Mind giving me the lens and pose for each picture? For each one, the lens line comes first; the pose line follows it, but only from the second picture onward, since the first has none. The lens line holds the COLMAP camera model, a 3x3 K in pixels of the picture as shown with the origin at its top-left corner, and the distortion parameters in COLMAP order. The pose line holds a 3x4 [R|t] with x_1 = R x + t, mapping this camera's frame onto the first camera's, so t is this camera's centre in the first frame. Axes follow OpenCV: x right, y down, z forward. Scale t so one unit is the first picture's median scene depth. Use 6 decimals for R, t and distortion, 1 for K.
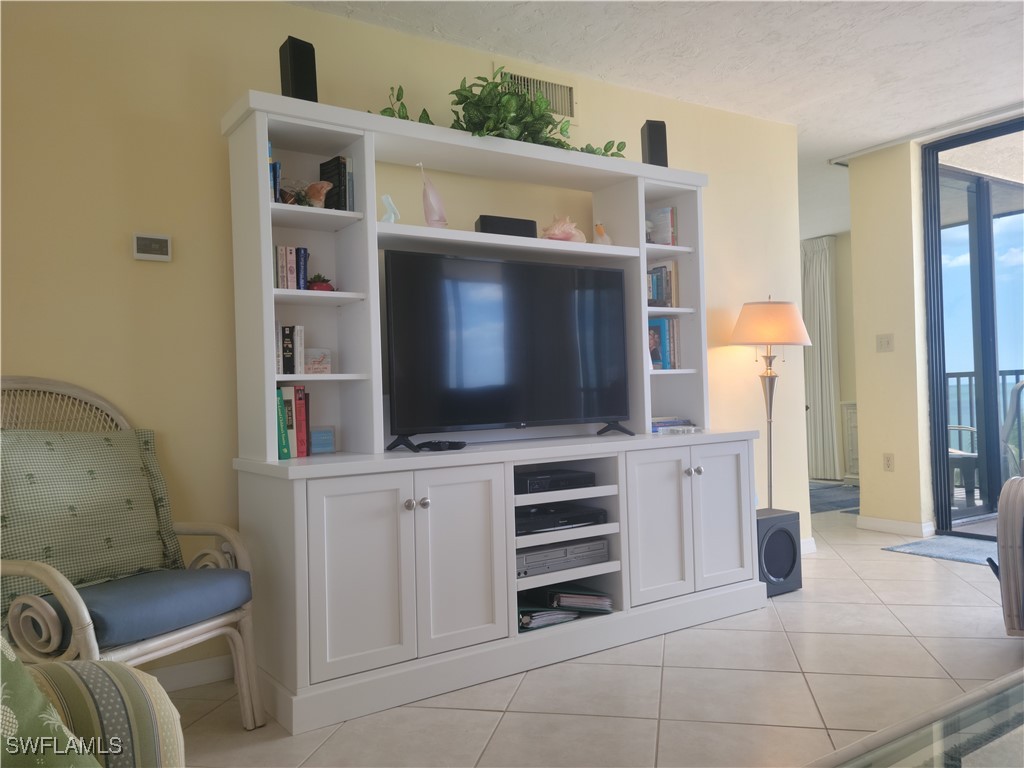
lens RADIAL K [[836.6, 0, 512.0], [0, 836.6, 384.0], [0, 0, 1]] dist [0.215092, -0.003328]
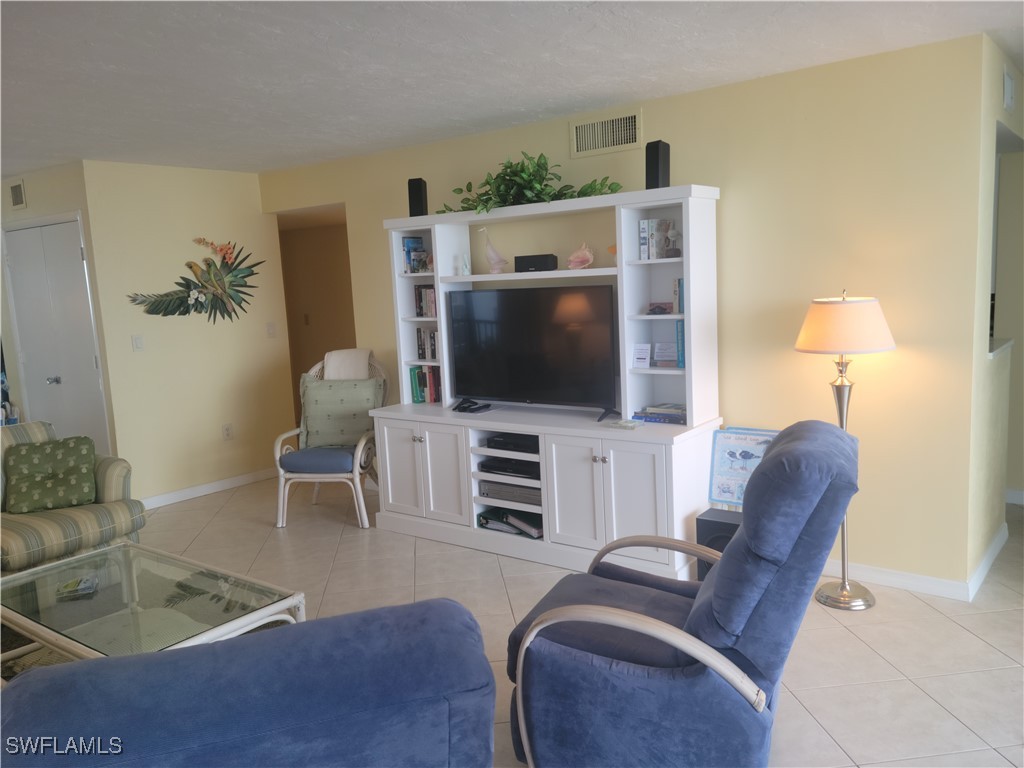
lens RADIAL K [[836.6, 0, 512.0], [0, 836.6, 384.0], [0, 0, 1]] dist [0.215092, -0.003328]
pose [[0.334098, 0.142203, -0.931749, 1.462352], [0.032481, 0.986229, 0.162164, -0.238044], [0.941978, -0.084443, 0.324879, 0.530974]]
